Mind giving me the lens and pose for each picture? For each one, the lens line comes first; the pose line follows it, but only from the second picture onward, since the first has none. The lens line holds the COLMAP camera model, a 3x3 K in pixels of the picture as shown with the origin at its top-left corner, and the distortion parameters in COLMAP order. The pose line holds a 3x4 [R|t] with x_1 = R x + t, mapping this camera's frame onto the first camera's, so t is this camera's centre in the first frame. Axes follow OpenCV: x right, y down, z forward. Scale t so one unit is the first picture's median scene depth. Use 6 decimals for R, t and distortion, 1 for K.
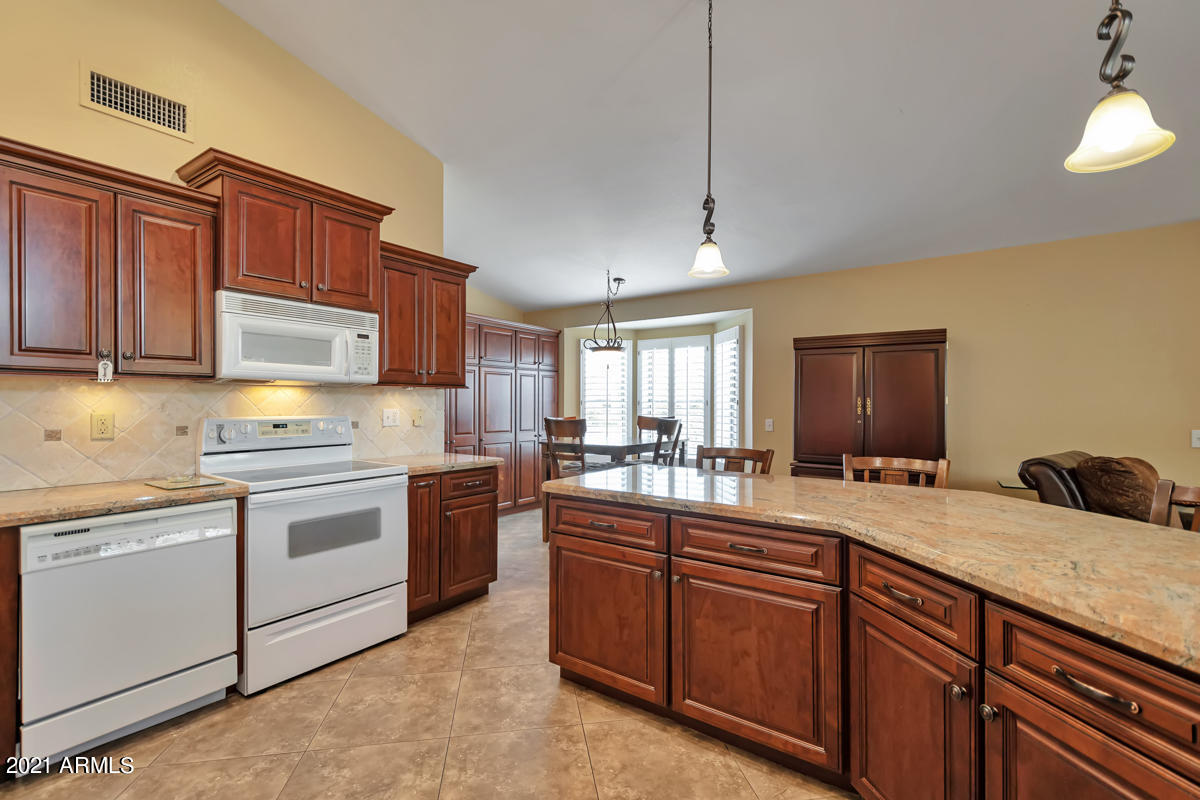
lens RADIAL K [[524.6, 0, 598.4], [0, 524.6, 403.8], [0, 0, 1]] dist [0.001258, -0.000781]
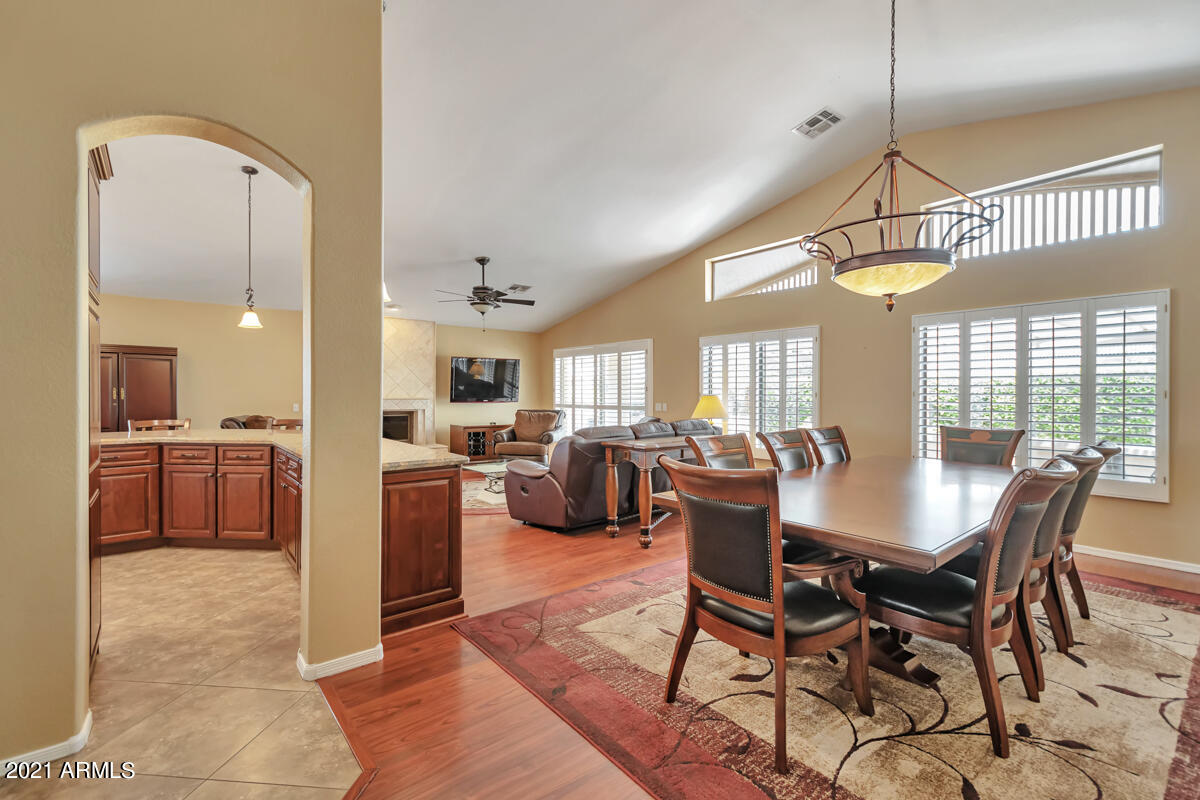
lens RADIAL K [[524.6, 0, 601.5], [0, 524.6, 395.5], [0, 0, 1]] dist [0.001258, -0.000781]
pose [[0.247223, -0.004551, 0.968948, -0.902361], [-0.003021, 0.999980, 0.005468, -0.004377], [-0.968954, -0.004279, 0.247205, -1.049208]]
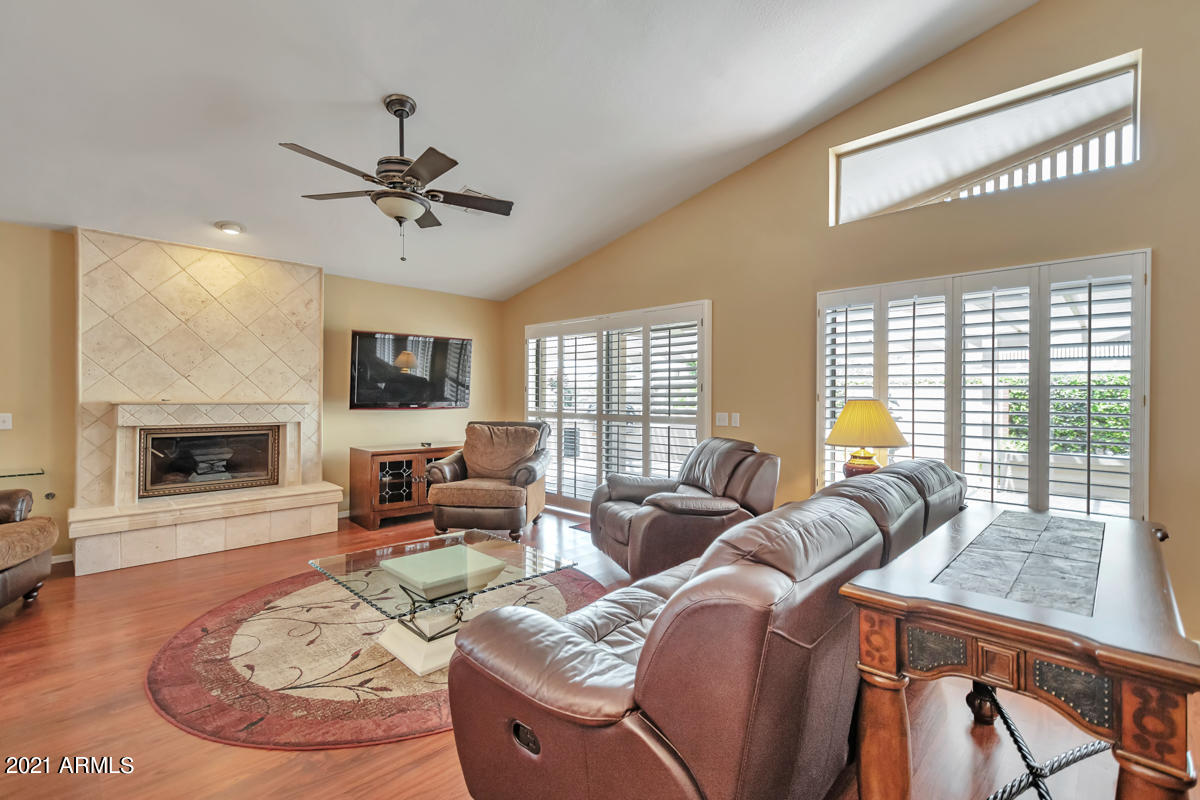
lens RADIAL K [[524.6, 0, 600.8], [0, 524.6, 397.4], [0, 0, 1]] dist [0.001258, -0.000781]
pose [[0.142425, -0.004297, 0.989796, 0.314645], [-0.007843, 0.999954, 0.005469, -0.000330], [-0.989774, -0.008542, 0.142385, -0.479576]]
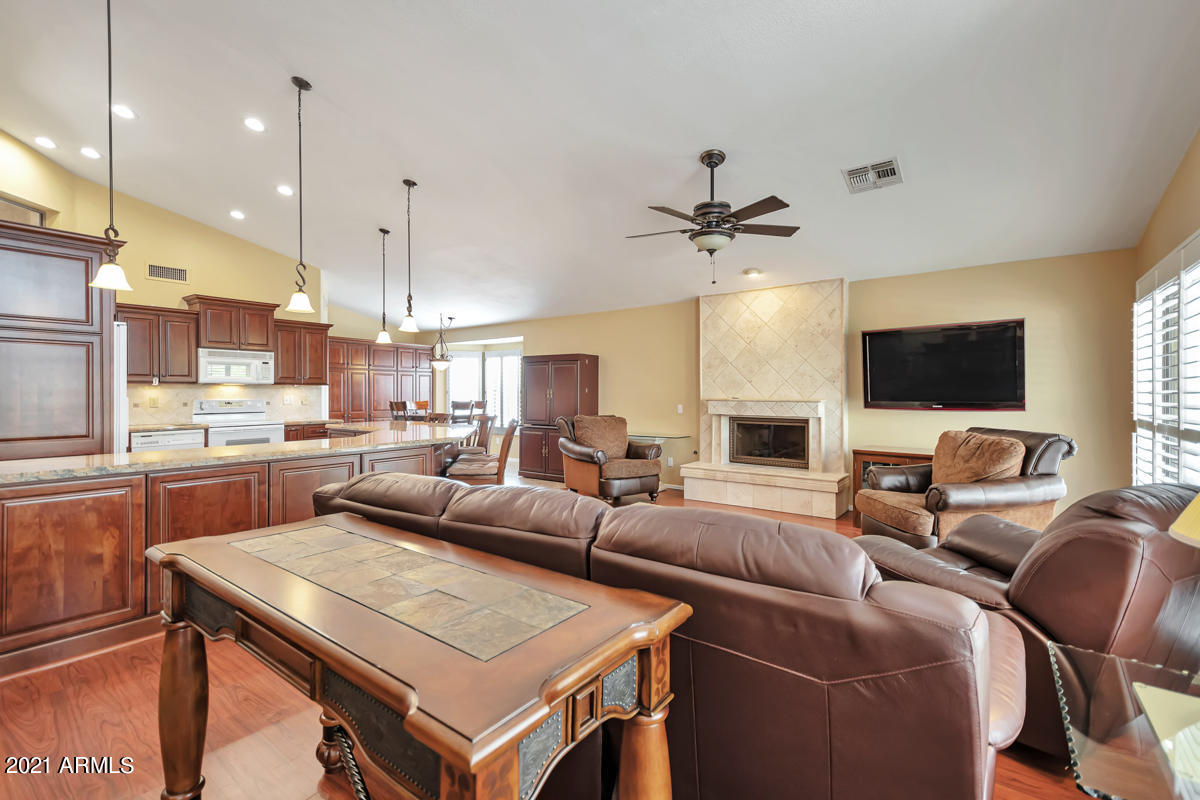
lens RADIAL K [[524.6, 0, 599.6], [0, 524.6, 395.0], [0, 0, 1]] dist [0.001258, -0.000781]
pose [[0.999580, -0.002025, -0.028903, 1.139957], [0.002148, 0.999989, 0.004210, 0.001255], [0.028894, -0.004270, 0.999573, -1.309647]]
